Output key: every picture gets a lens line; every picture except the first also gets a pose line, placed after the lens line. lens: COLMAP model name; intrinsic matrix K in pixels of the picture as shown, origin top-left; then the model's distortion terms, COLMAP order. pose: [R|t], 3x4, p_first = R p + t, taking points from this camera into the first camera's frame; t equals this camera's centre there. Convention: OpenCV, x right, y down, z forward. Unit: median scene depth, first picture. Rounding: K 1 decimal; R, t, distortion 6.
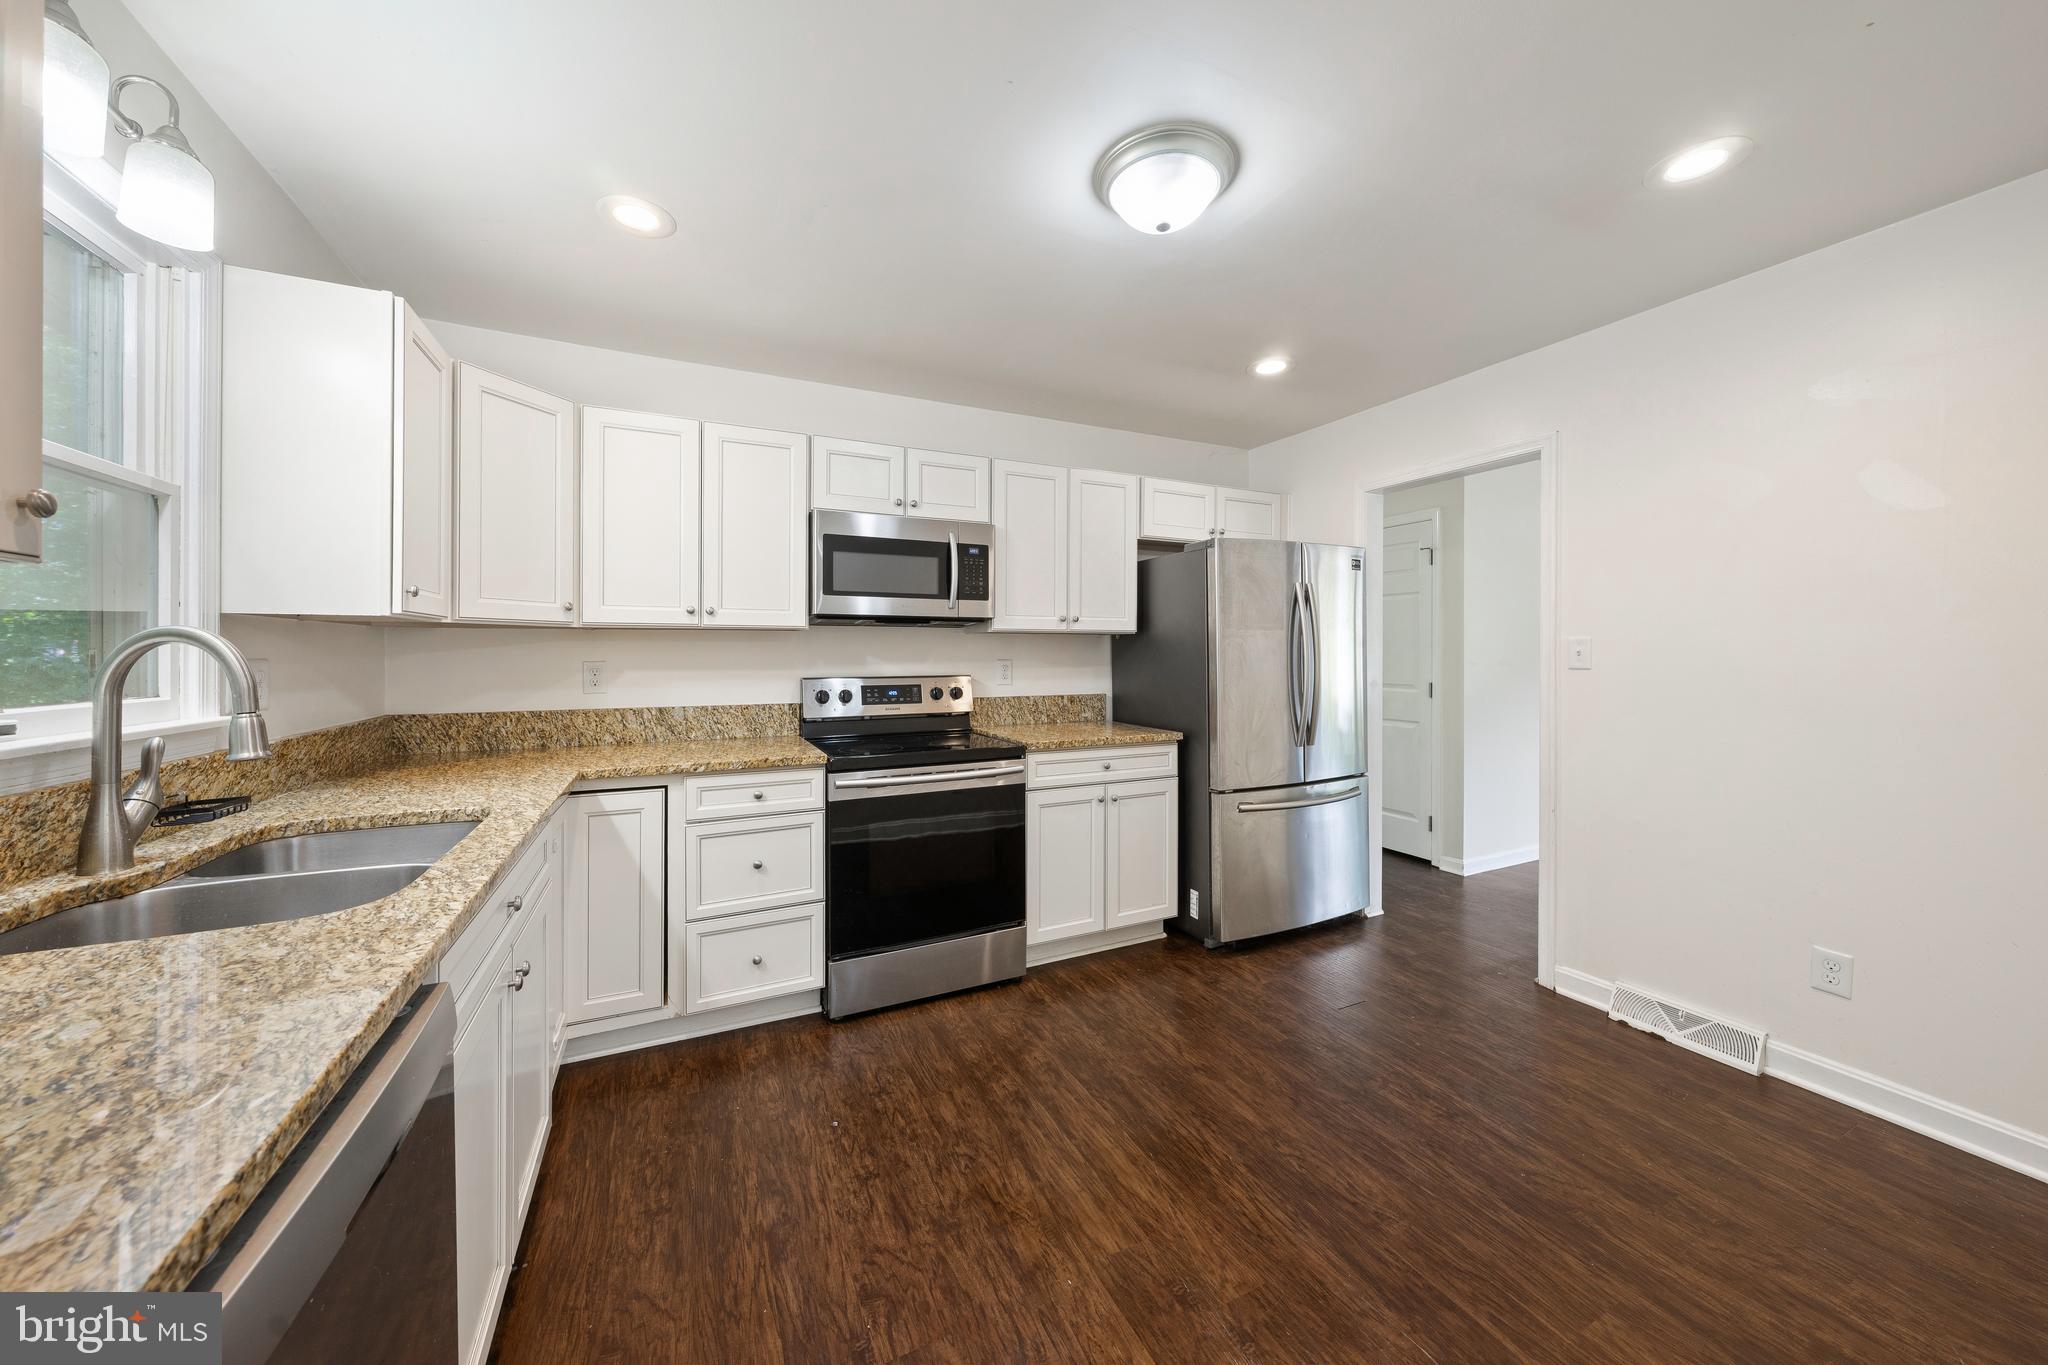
lens RADIAL K [[690.7, 0, 1015.2], [0, 690.7, 653.8], [0, 0, 1]] dist [-0.007281, -0.000091]
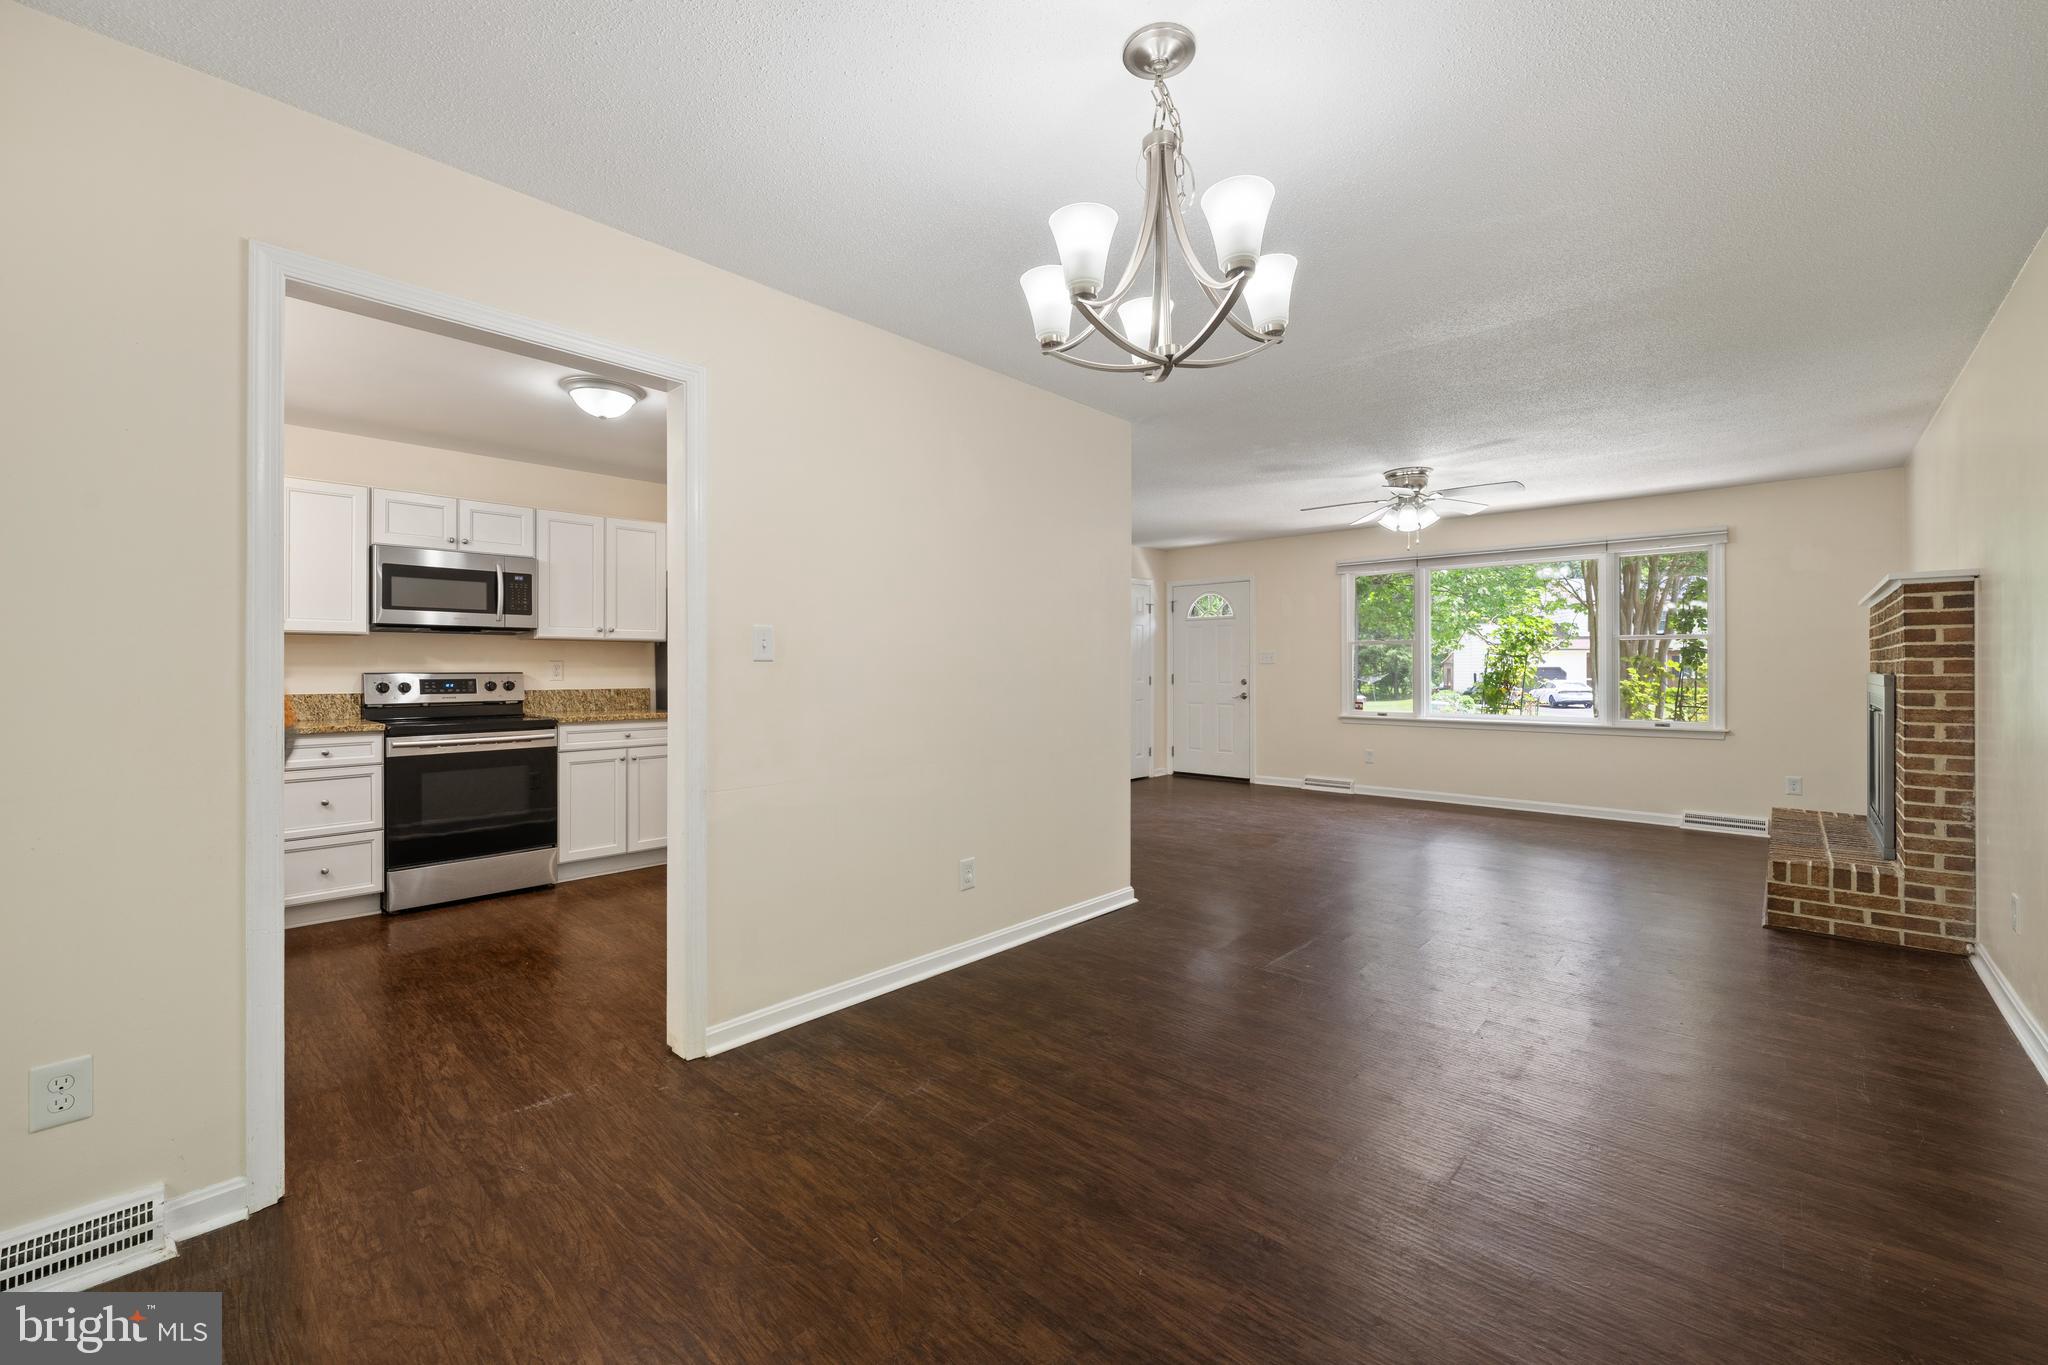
lens RADIAL K [[818.7, 0, 1015.9], [0, 818.7, 673.4], [0, 0, 1]] dist [-0.004041, -0.000397]
pose [[0.930990, -0.002035, 0.365039, 0.265182], [0.001244, 0.999996, 0.002401, 0.034395], [-0.365043, -0.001781, 0.930989, -0.852073]]
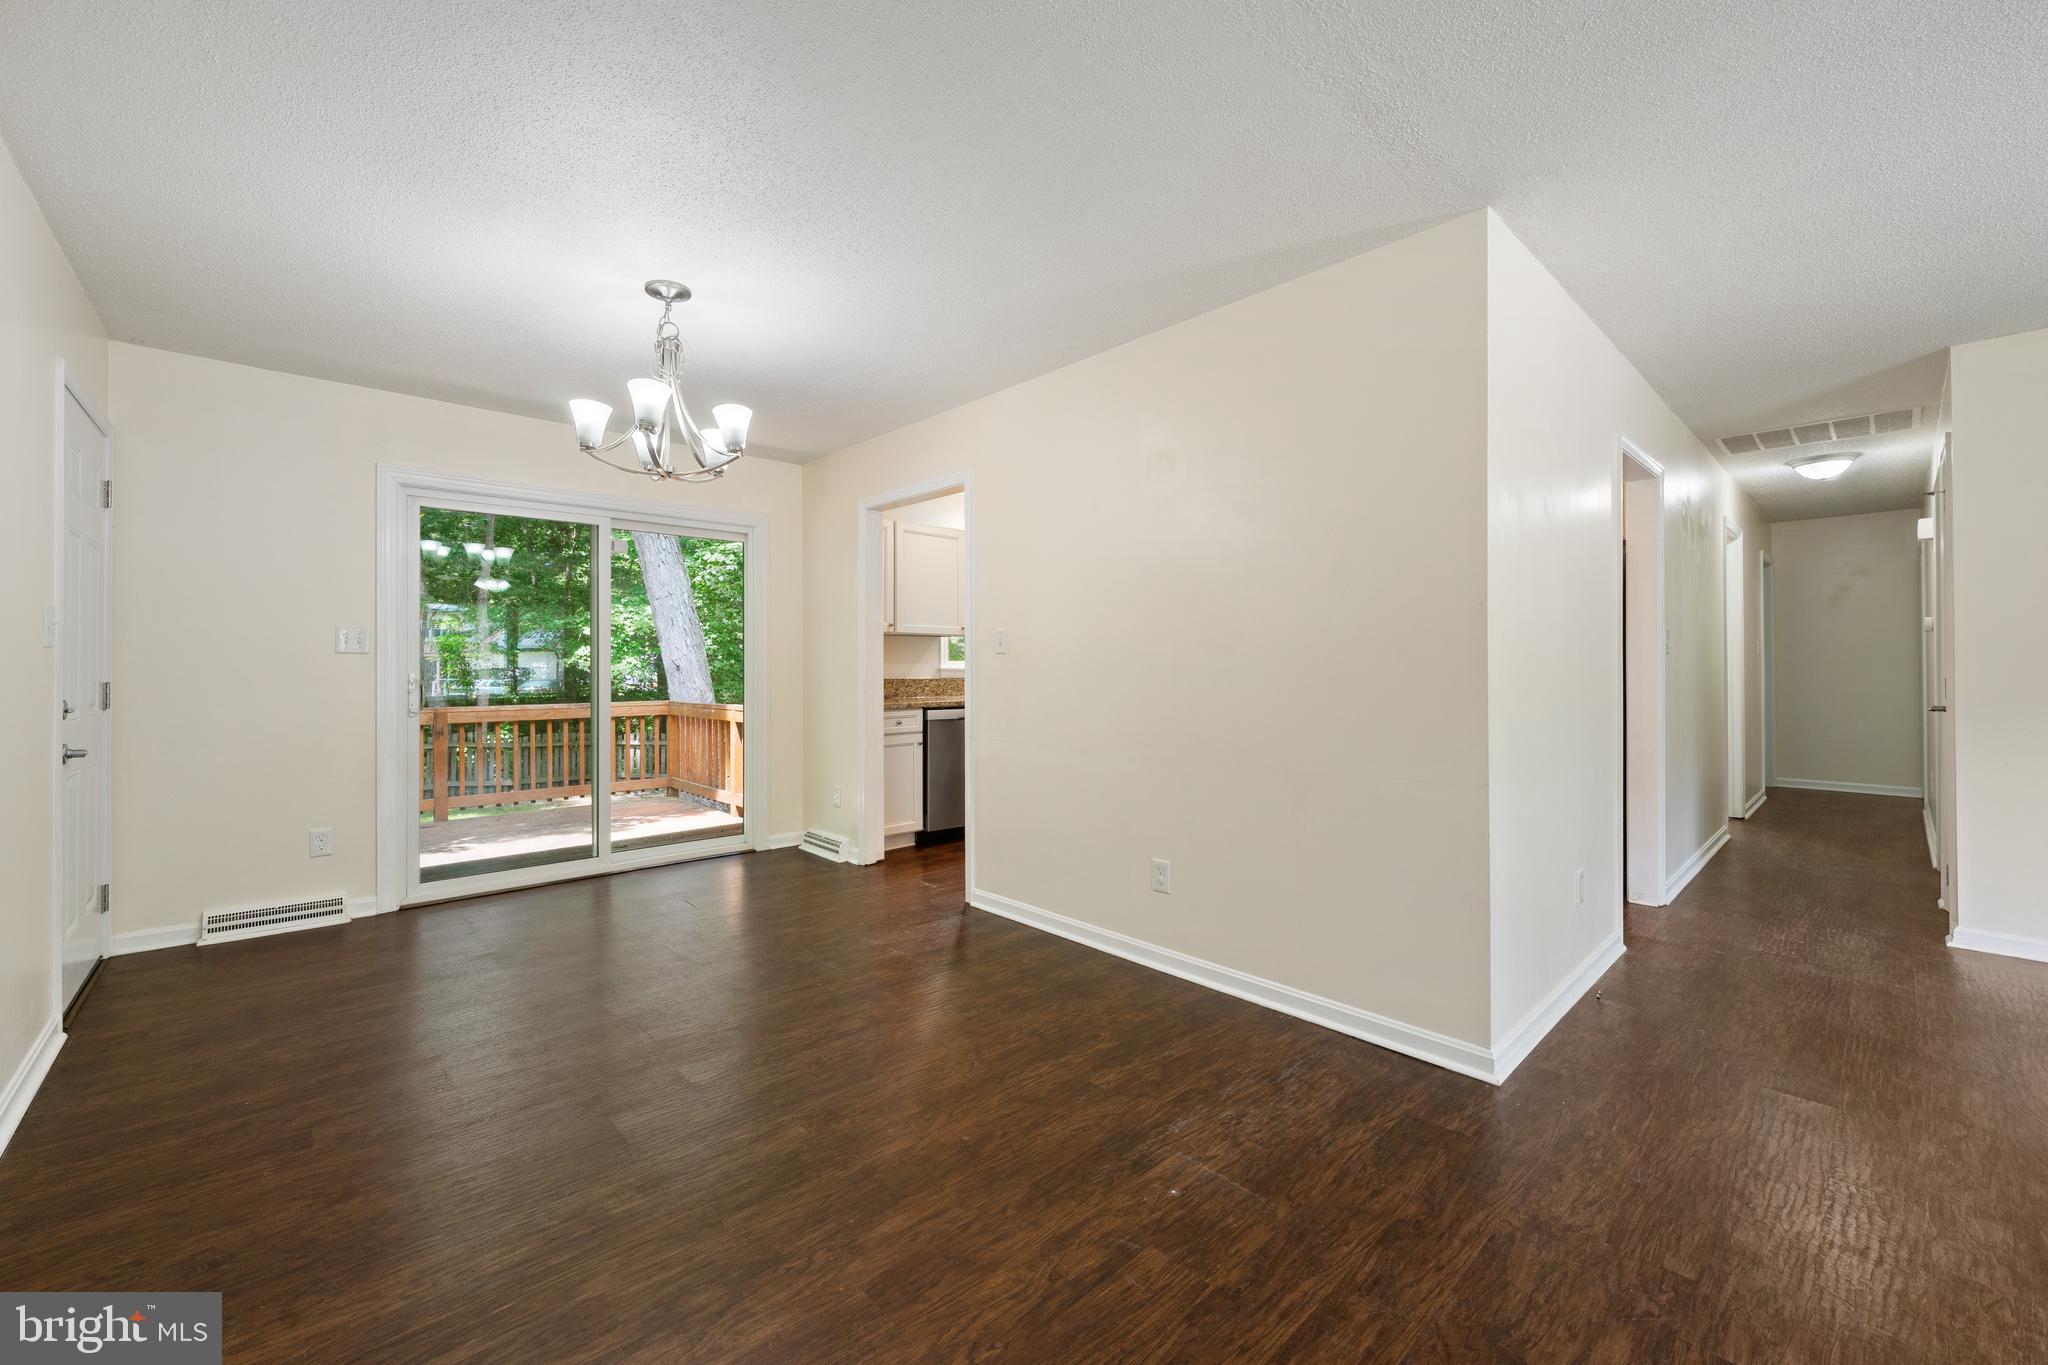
lens RADIAL K [[809.9, 0, 1017.3], [0, 809.9, 667.6], [0, 0, 1]] dist [-0.001360, 0.000057]
pose [[0.292180, 0.004021, -0.956355, 1.646108], [0.001345, 0.999988, 0.004616, 0.038846], [0.956362, -0.002635, 0.292171, -0.223205]]
